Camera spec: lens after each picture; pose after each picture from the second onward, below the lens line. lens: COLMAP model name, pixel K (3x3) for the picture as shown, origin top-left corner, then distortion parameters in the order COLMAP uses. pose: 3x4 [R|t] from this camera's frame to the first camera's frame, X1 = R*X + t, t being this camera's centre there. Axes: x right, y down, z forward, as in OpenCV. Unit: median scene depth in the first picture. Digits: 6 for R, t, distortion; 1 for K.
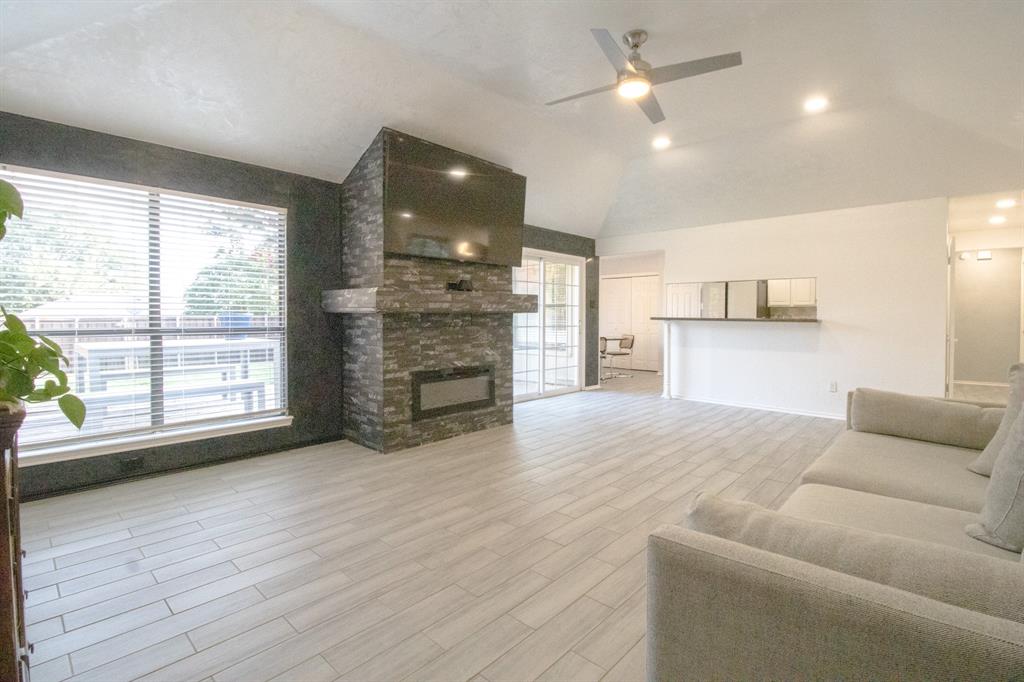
lens RADIAL K [[473.5, 0, 514.4], [0, 473.5, 323.3], [0, 0, 1]] dist [-0.008473, -0.005742]
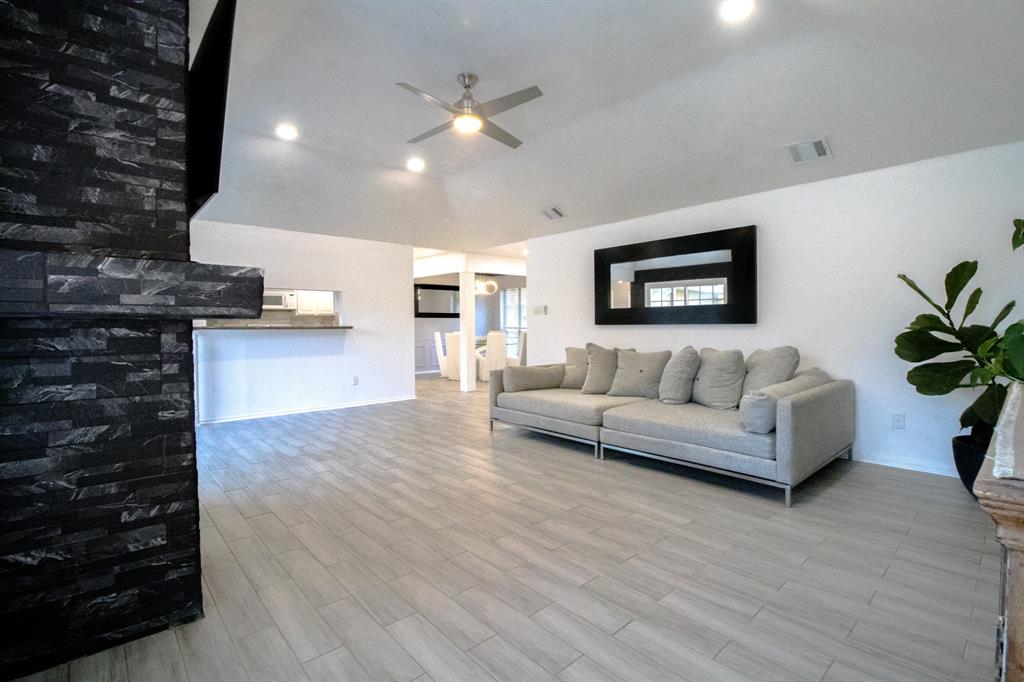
lens RADIAL K [[473.5, 0, 503.5], [0, 473.5, 331.0], [0, 0, 1]] dist [-0.008473, -0.005742]
pose [[0.109740, -0.018334, 0.993791, -0.687241], [0.023164, 0.999605, 0.015883, -0.010211], [-0.993690, 0.021278, 0.110121, 0.627335]]
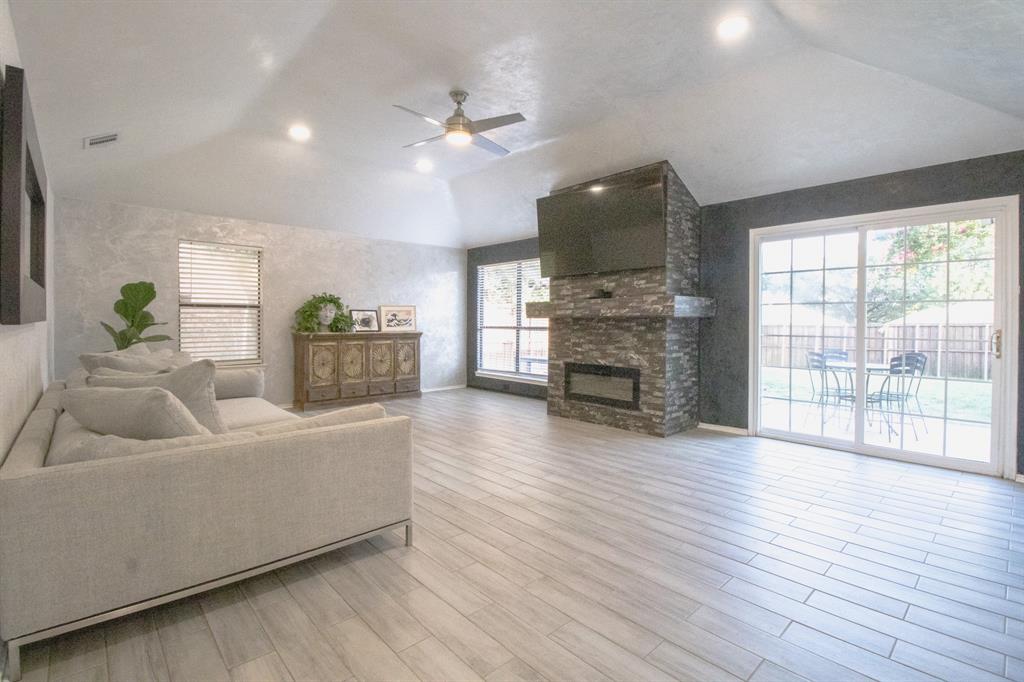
lens RADIAL K [[473.5, 0, 512.4], [0, 473.5, 324.8], [0, 0, 1]] dist [-0.008473, -0.005742]
pose [[-0.090044, 0.004667, -0.995927, 1.092955], [-0.018761, 0.999804, 0.006381, -0.008202], [0.995761, 0.019259, -0.089939, 0.929143]]
